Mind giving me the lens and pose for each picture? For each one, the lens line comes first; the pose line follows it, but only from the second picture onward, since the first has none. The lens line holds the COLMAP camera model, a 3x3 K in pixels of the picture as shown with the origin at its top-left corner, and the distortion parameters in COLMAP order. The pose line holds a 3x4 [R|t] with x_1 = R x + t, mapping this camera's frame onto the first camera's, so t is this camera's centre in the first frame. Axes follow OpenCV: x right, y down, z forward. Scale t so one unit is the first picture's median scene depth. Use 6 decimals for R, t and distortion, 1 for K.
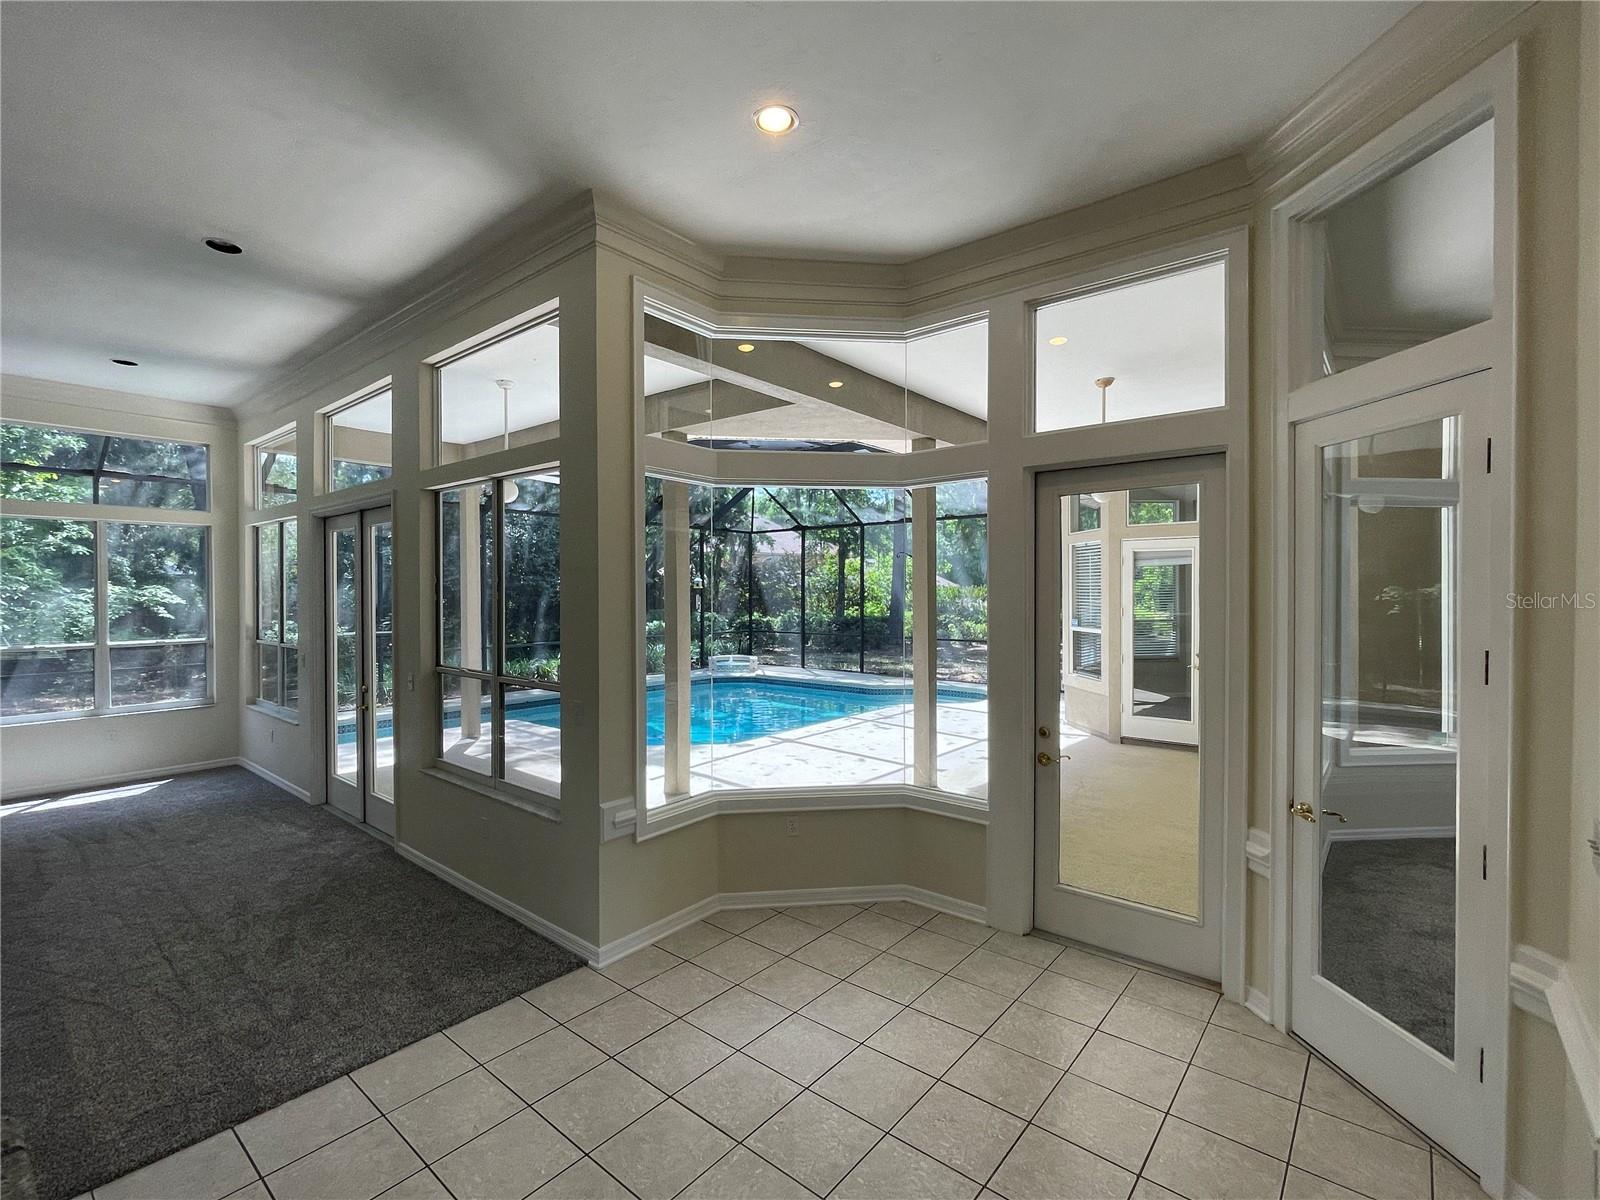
lens RADIAL K [[729.3, 0, 807.9], [0, 729.3, 596.9], [0, 0, 1]] dist [-0.002783, -0.000539]
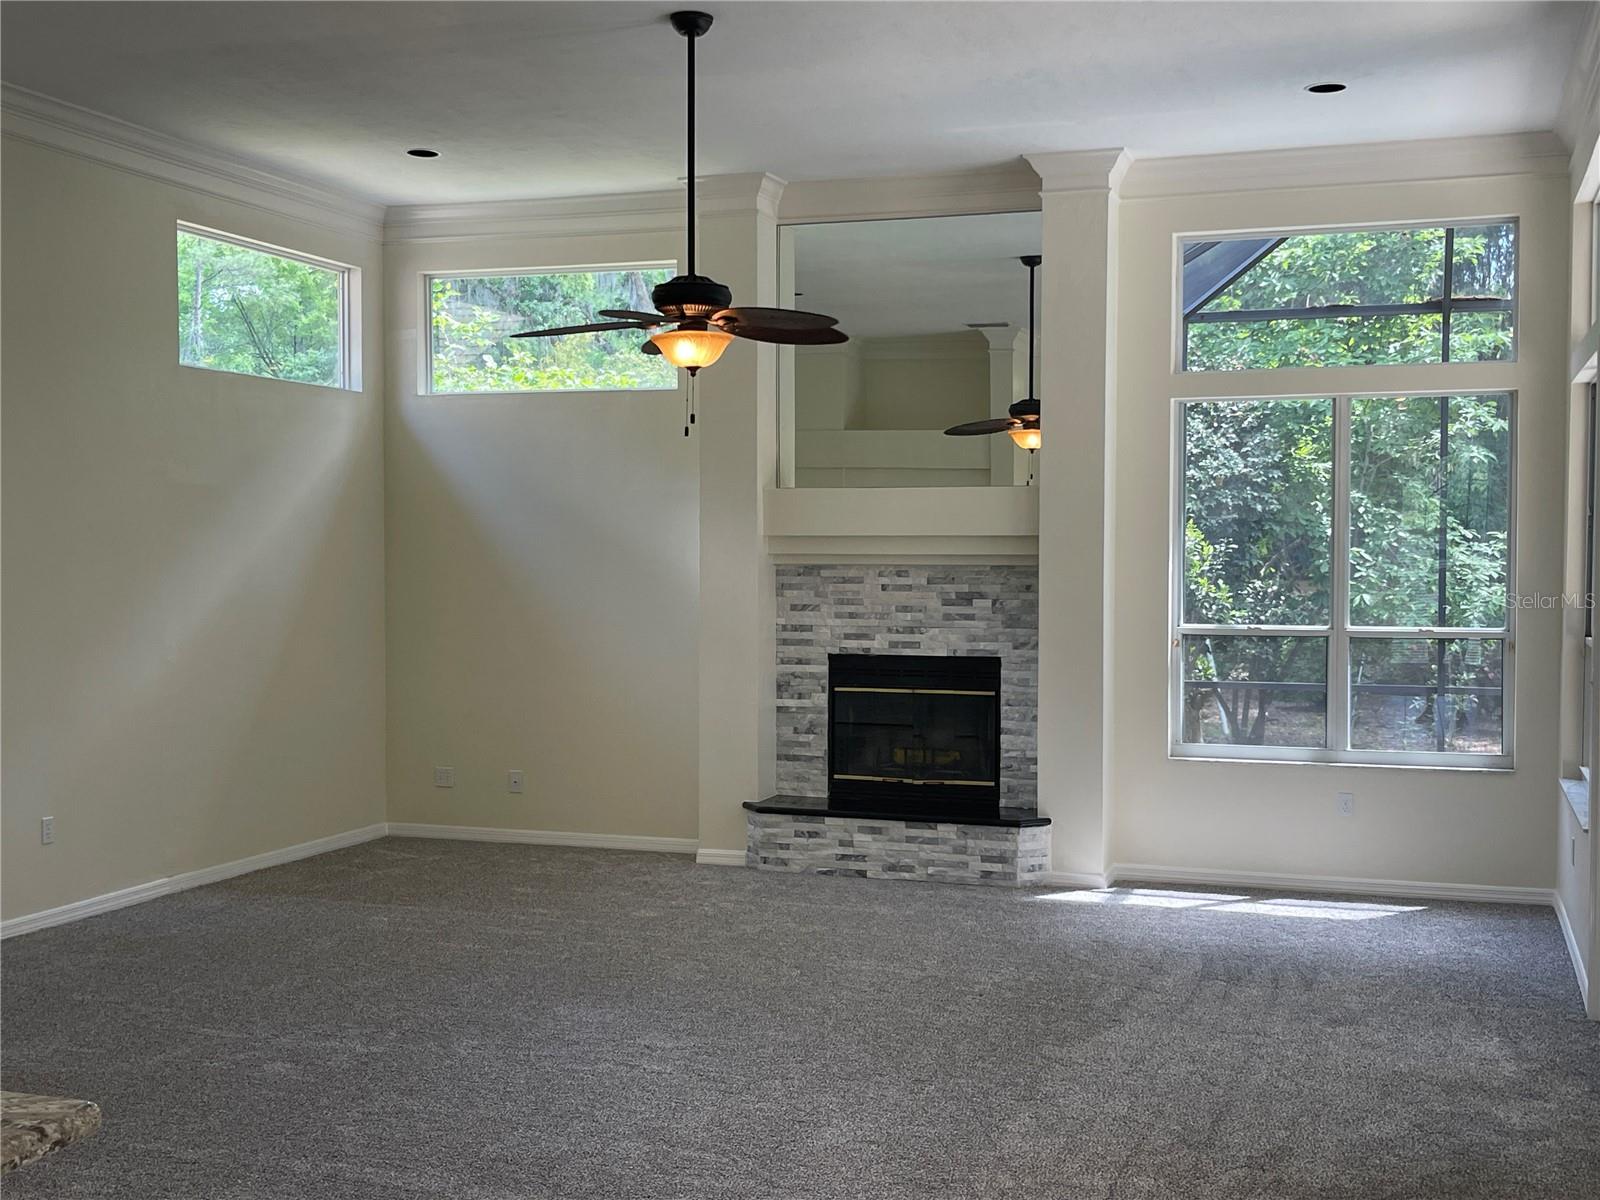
lens RADIAL K [[1867.5, 0, 792.1], [0, 1867.5, 604.3], [0, 0, 1]] dist [0.070452, 0.000000]
pose [[0.346814, 0.032693, -0.937364, 0.189618], [-0.011414, 0.999465, 0.030636, 0.010186], [0.937864, 0.000074, 0.347002, 0.156983]]
